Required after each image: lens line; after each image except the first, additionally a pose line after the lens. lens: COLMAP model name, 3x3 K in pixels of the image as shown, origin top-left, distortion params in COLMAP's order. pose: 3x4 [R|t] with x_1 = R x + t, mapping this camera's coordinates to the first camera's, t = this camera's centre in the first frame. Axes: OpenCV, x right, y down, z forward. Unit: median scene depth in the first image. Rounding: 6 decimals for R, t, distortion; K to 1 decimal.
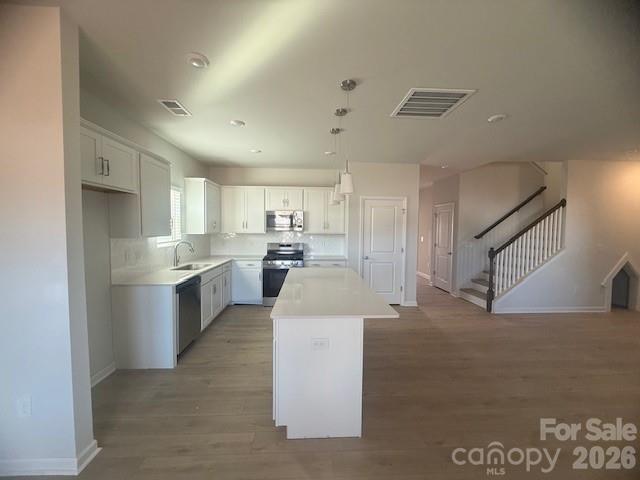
lens RADIAL K [[256.3, 0, 320.7], [0, 256.3, 239.2], [0, 0, 1]] dist [-0.001786, 0.000037]
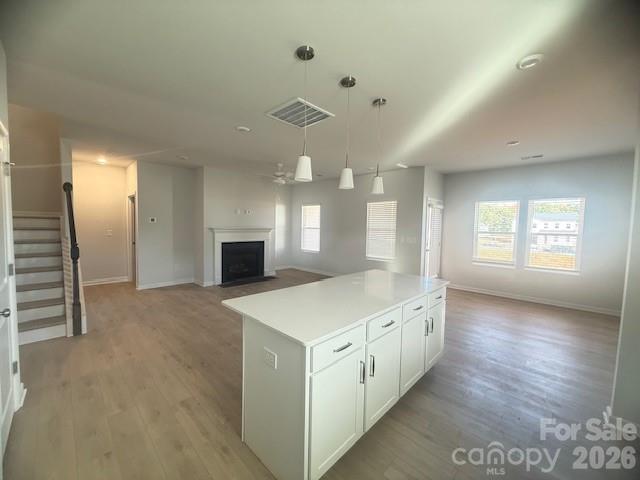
lens RADIAL K [[256.3, 0, 320.6], [0, 256.3, 240.2], [0, 0, 1]] dist [-0.001786, 0.000037]
pose [[-0.677599, -0.059764, 0.732999, -0.496003], [0.009821, 0.995868, 0.090275, -0.057234], [-0.735366, 0.068369, -0.674213, 1.641037]]
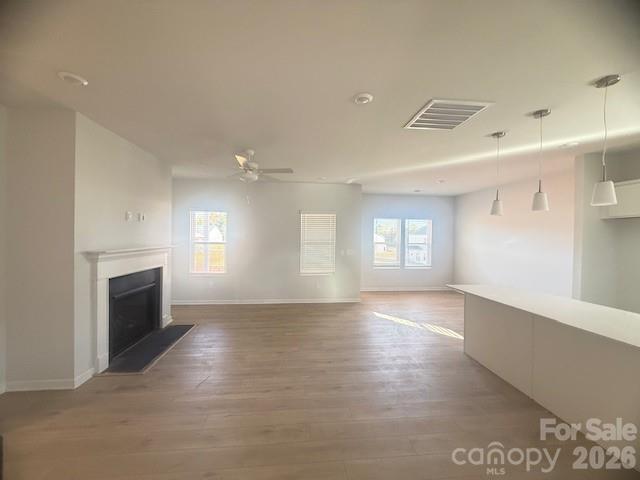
lens RADIAL K [[256.3, 0, 320.9], [0, 256.3, 239.3], [0, 0, 1]] dist [-0.001786, 0.000037]
pose [[-0.998873, -0.016193, -0.044623, 0.866381], [-0.018597, 0.998368, 0.053996, -0.087389], [0.043676, 0.054765, -0.997544, 1.863016]]
